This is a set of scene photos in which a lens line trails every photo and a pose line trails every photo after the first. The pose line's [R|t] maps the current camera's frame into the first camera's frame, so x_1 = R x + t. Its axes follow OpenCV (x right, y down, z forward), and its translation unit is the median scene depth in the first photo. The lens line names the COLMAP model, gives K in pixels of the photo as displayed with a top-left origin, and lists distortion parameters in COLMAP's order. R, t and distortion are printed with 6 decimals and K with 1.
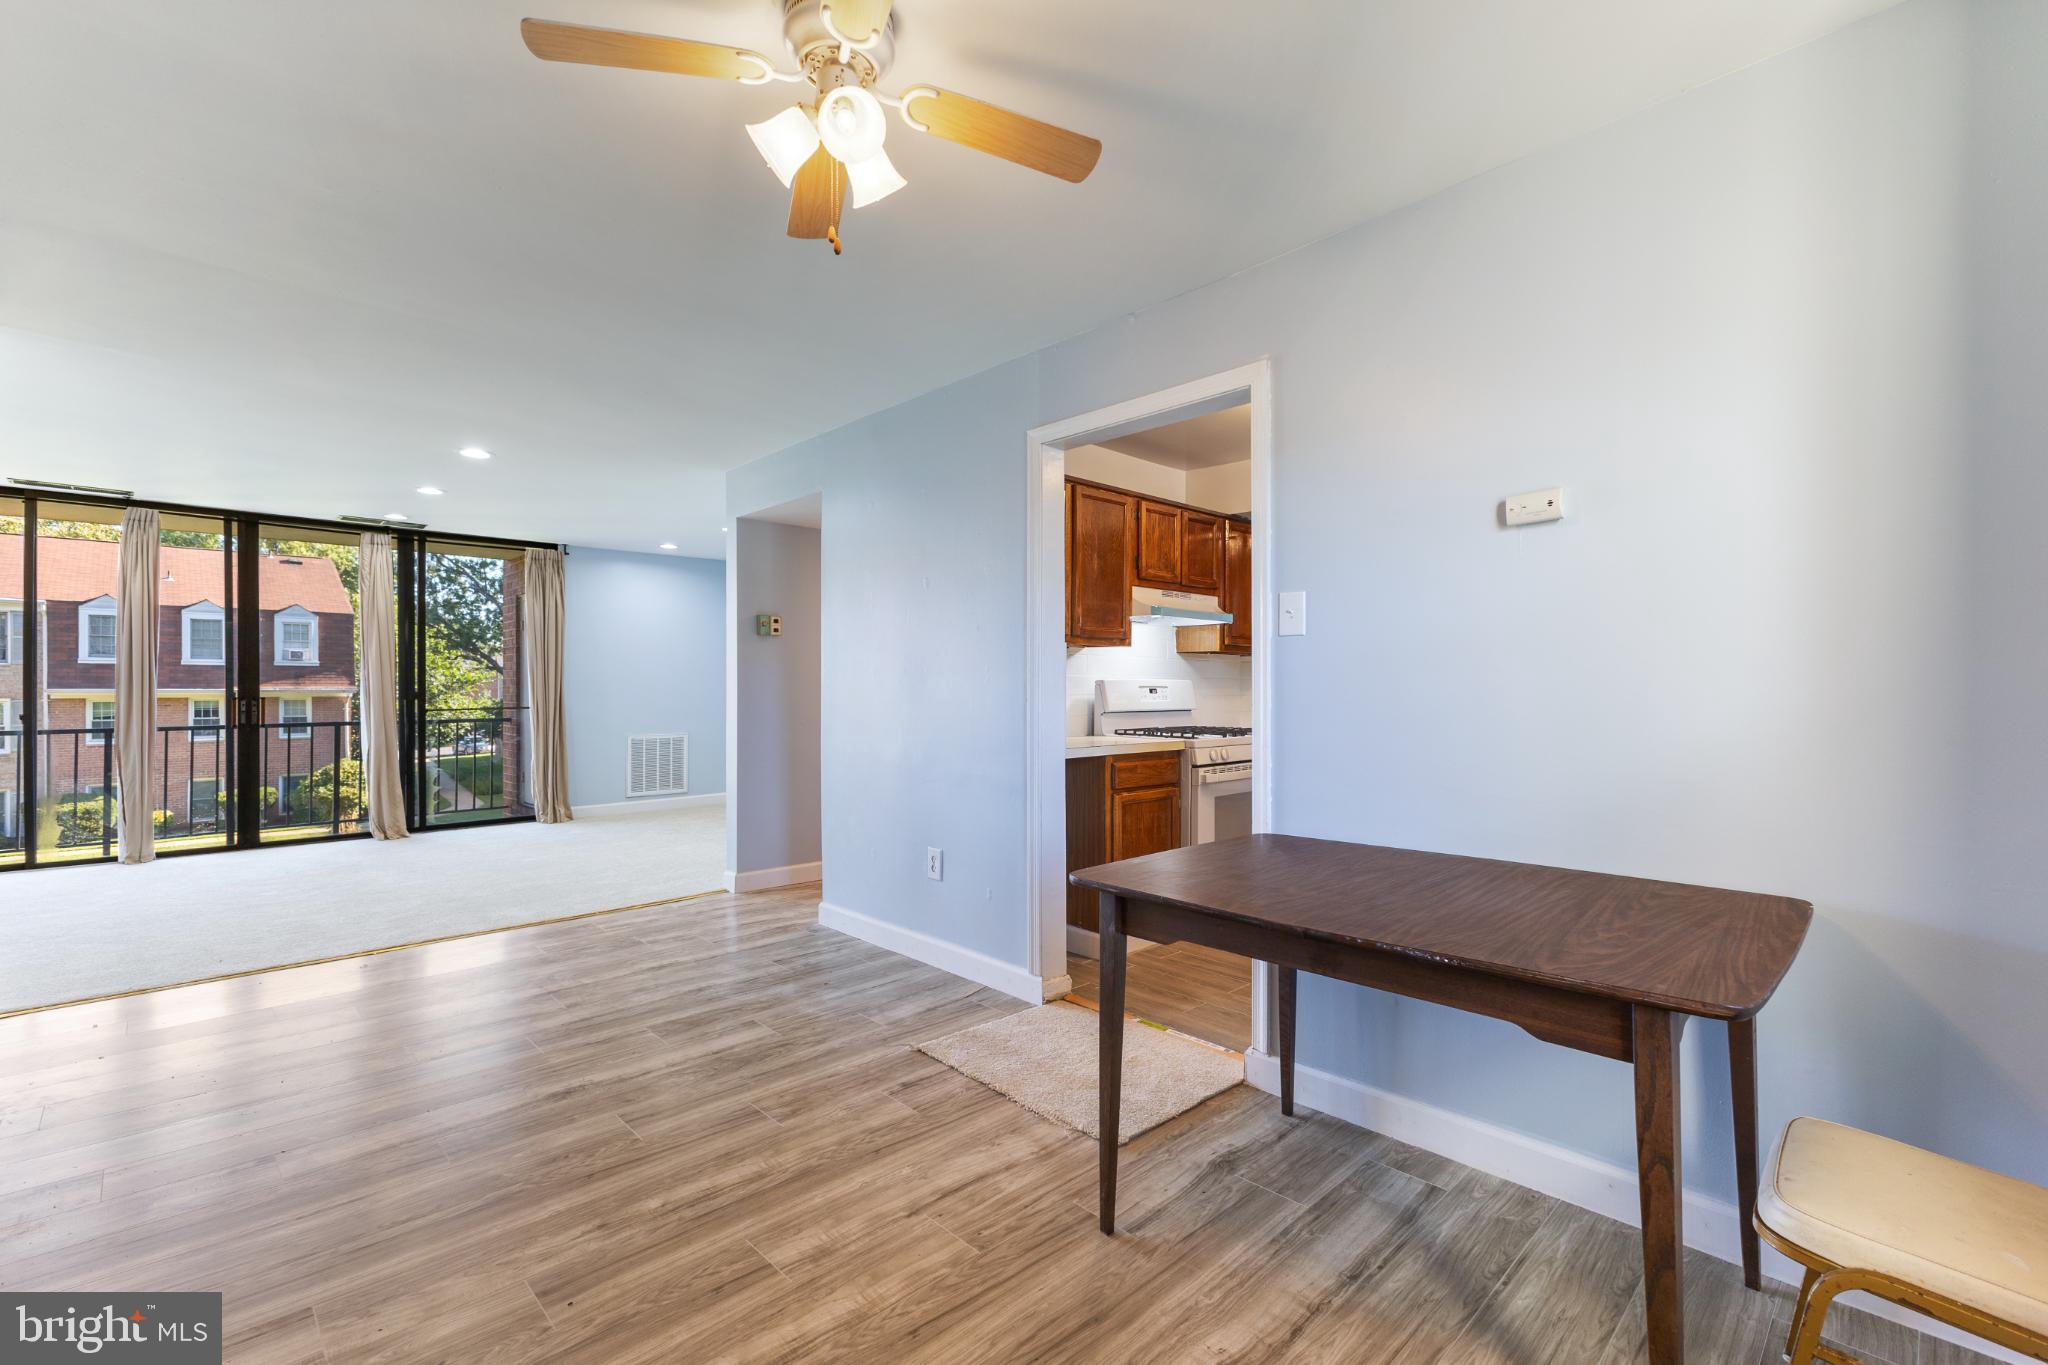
lens RADIAL K [[894.4, 0, 1029.9], [0, 894.4, 689.0], [0, 0, 1]] dist [0.010670, -0.000119]
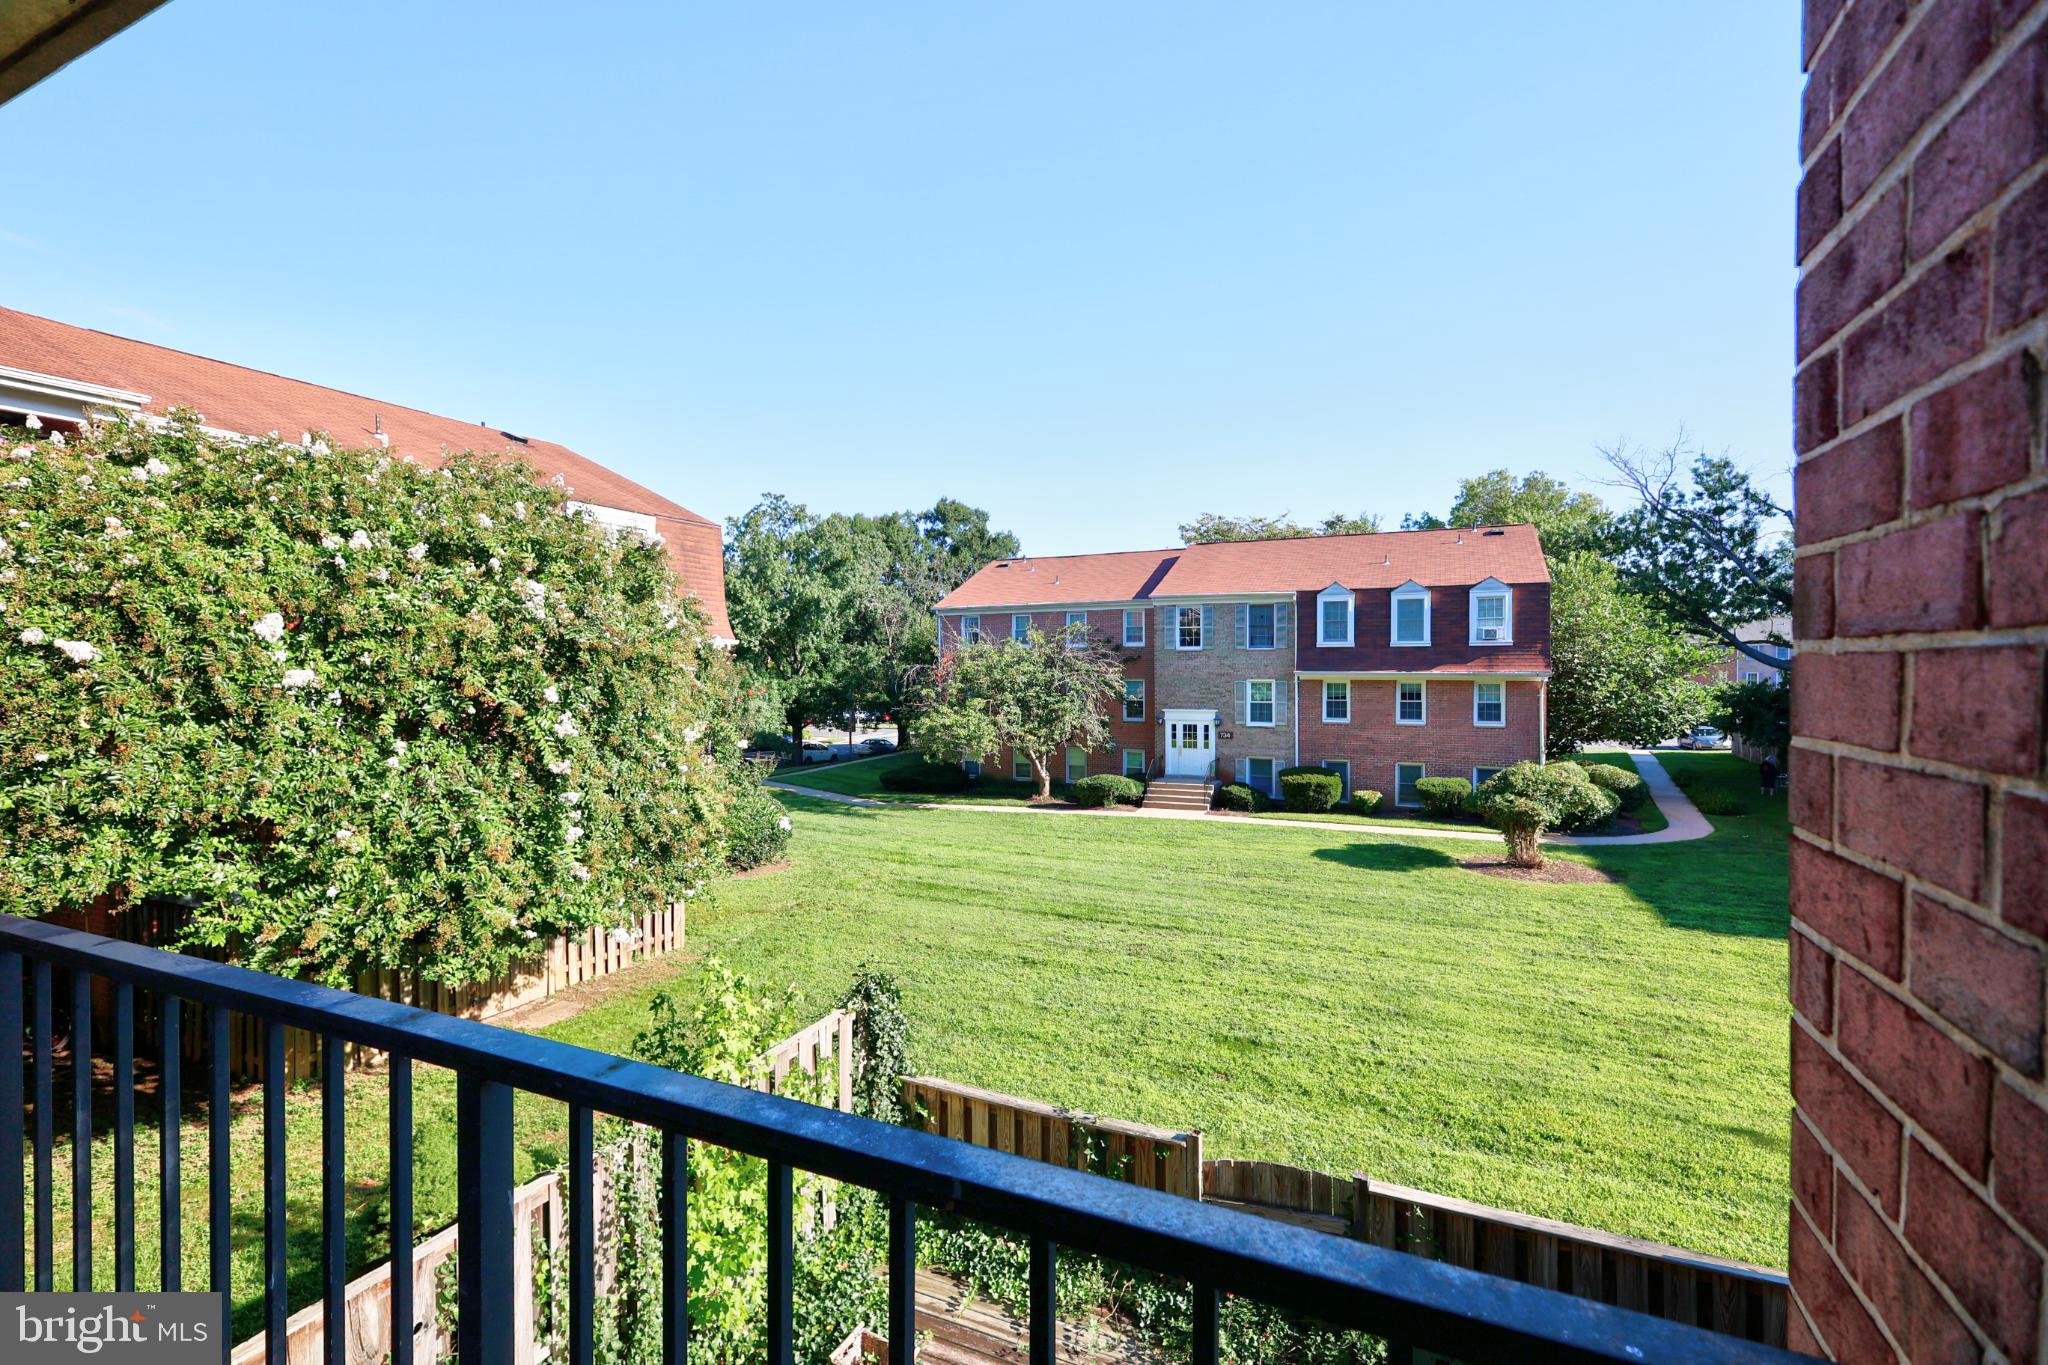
lens RADIAL K [[894.4, 0, 1037.7], [0, 894.4, 680.8], [0, 0, 1]] dist [0.010670, -0.000119]
pose [[0.368749, 0.016716, -0.929379, -0.769342], [-0.002252, 0.999851, 0.017090, -0.025699], [0.929526, -0.004208, 0.368732, 1.271327]]
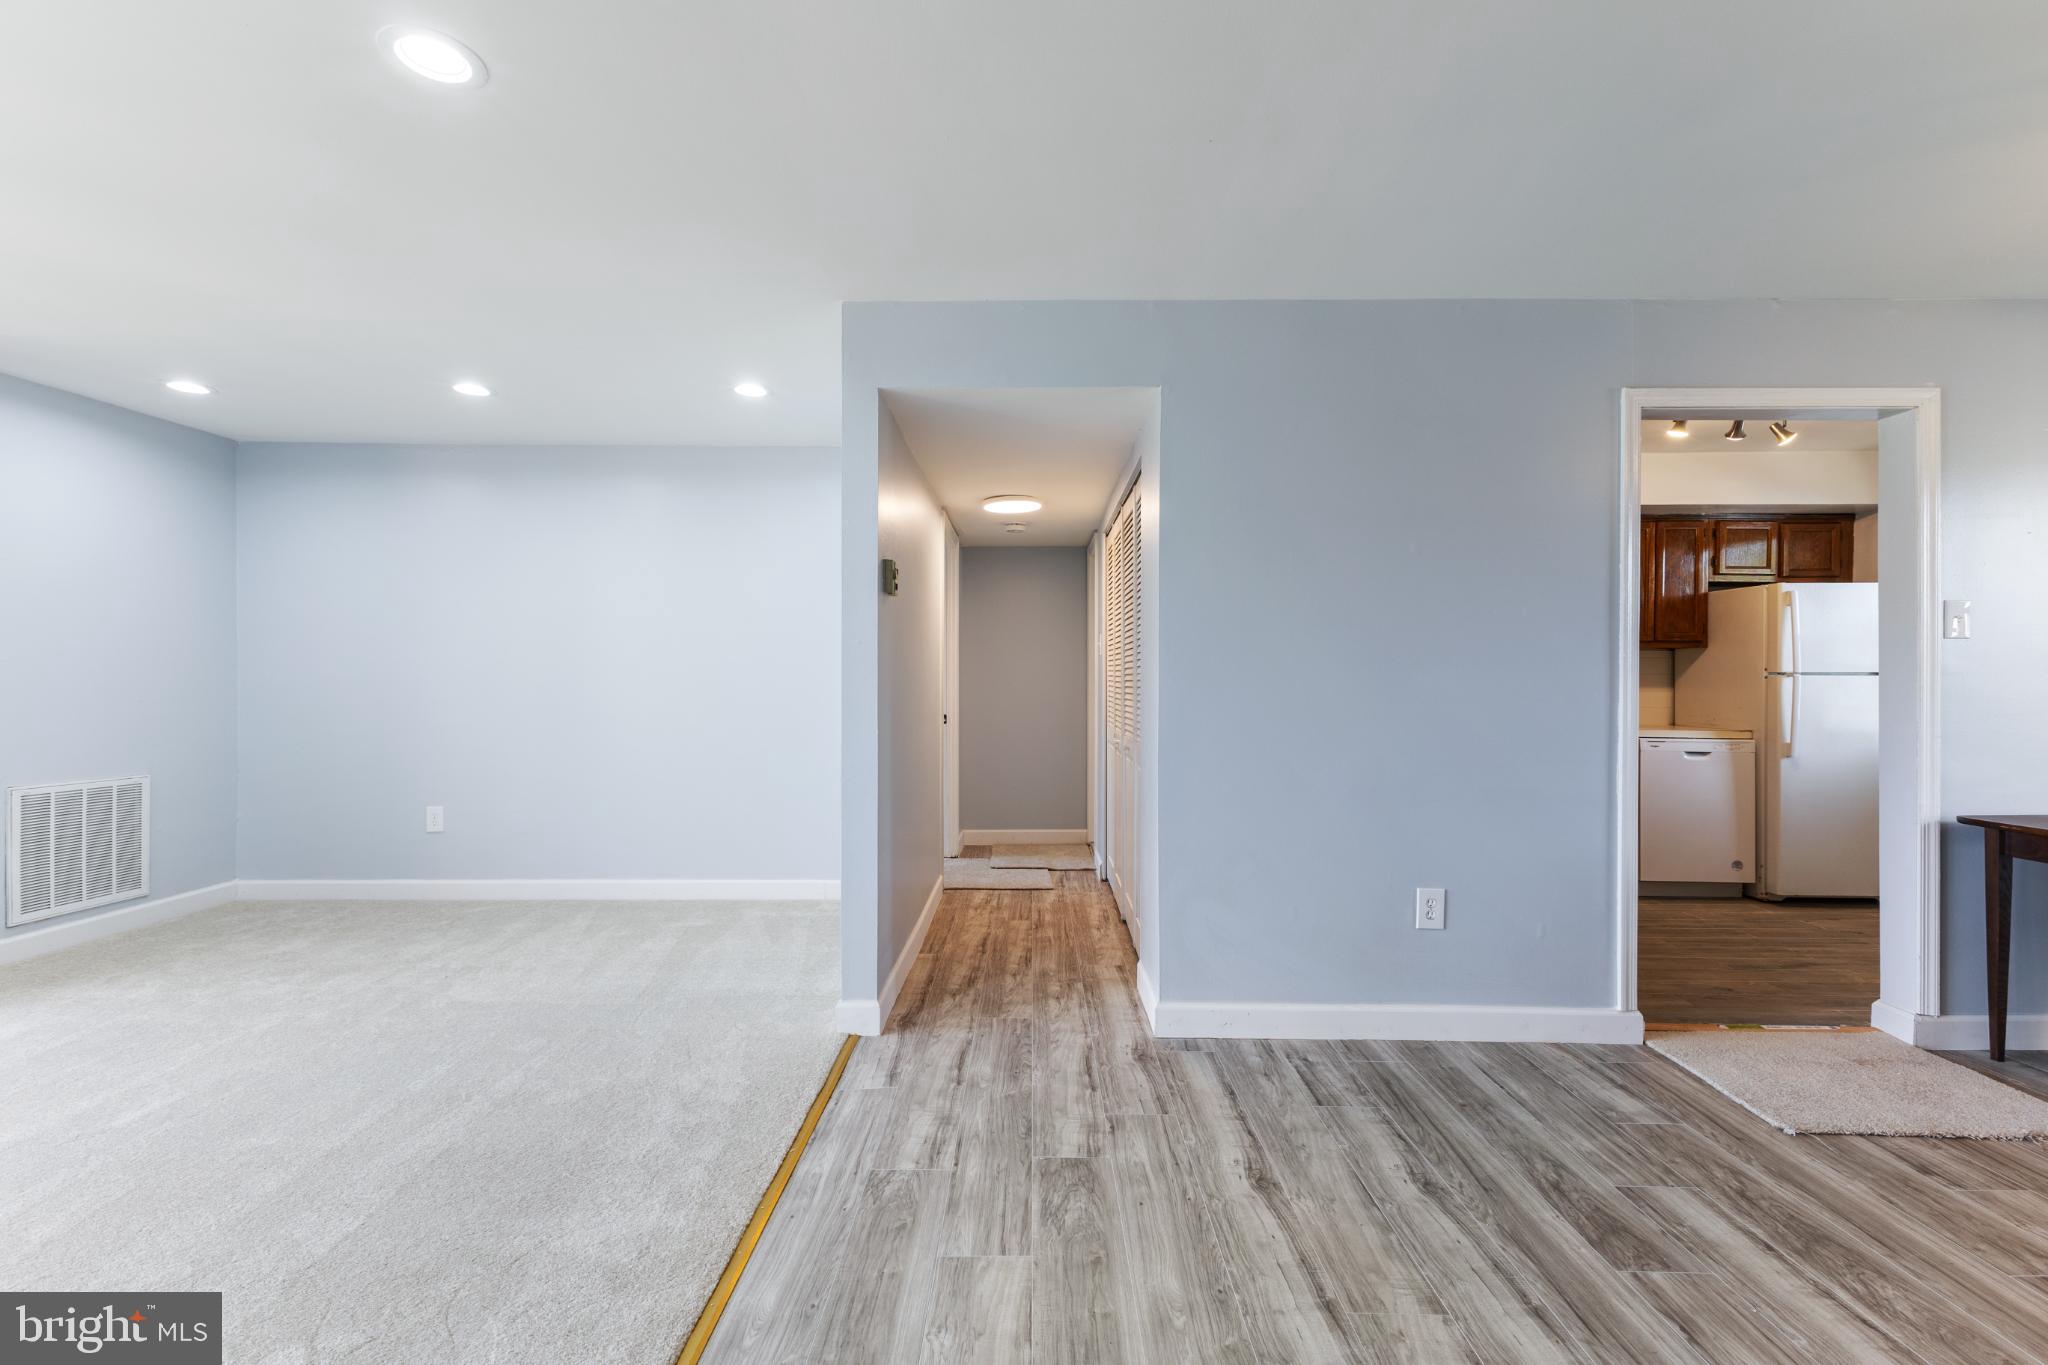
lens RADIAL K [[894.4, 0, 1029.2], [0, 894.4, 678.0], [0, 0, 1]] dist [0.010670, -0.000119]
pose [[0.700958, 0.004226, 0.713190, -0.533176], [-0.000097, 0.999983, -0.005831, -0.000617], [-0.713203, 0.004018, 0.700947, 0.412400]]
